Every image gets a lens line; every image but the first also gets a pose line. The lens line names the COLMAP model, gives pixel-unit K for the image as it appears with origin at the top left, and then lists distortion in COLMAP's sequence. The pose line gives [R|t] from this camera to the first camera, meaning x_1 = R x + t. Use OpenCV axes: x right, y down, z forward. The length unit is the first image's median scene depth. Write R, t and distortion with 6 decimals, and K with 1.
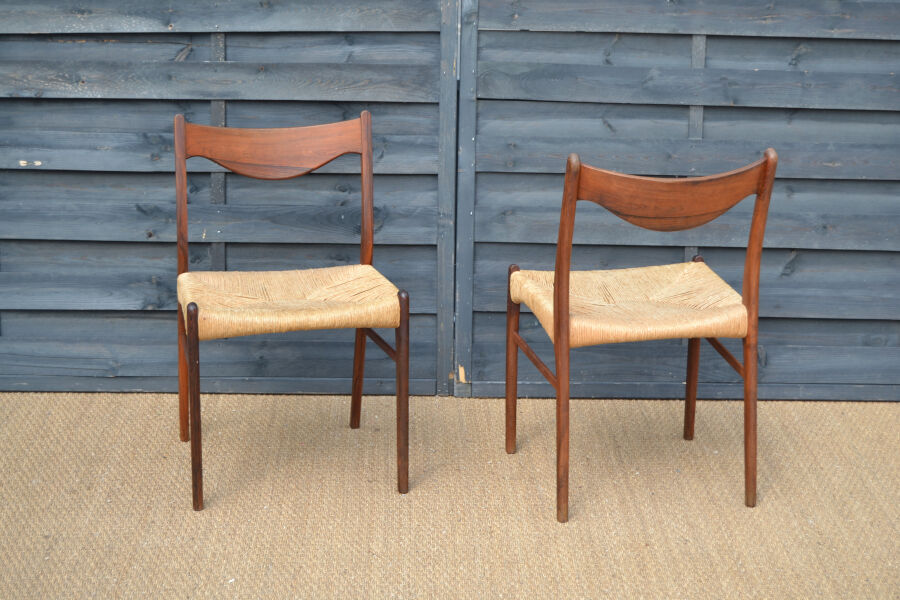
lens RADIAL K [[1566.2, 0, 450.0], [0, 1566.2, 300.0], [0, 0, 1]] dist [0.009661, 0.027950]
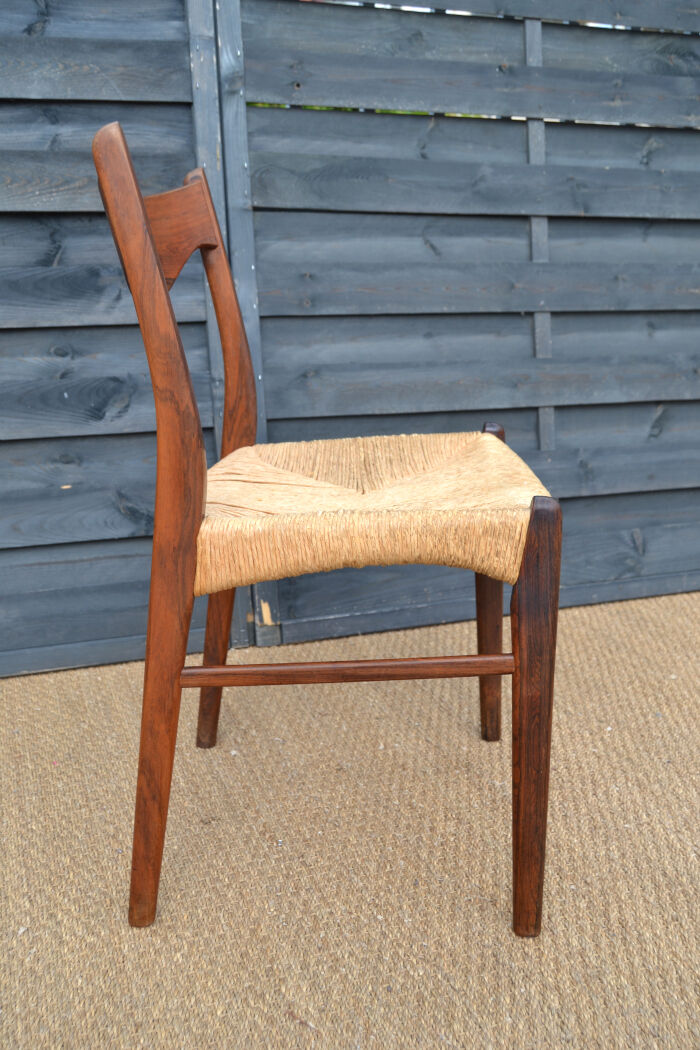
lens RADIAL K [[1025.0, 0, 354.4], [0, 1025.0, 541.4], [0, 0, 1]] dist [-0.016655, 0.006087]
pose [[0.951339, -0.104152, 0.290011, -0.084441], [0.109095, 0.994031, -0.000880, 0.020850], [-0.288188, 0.032476, 0.957023, 0.563603]]
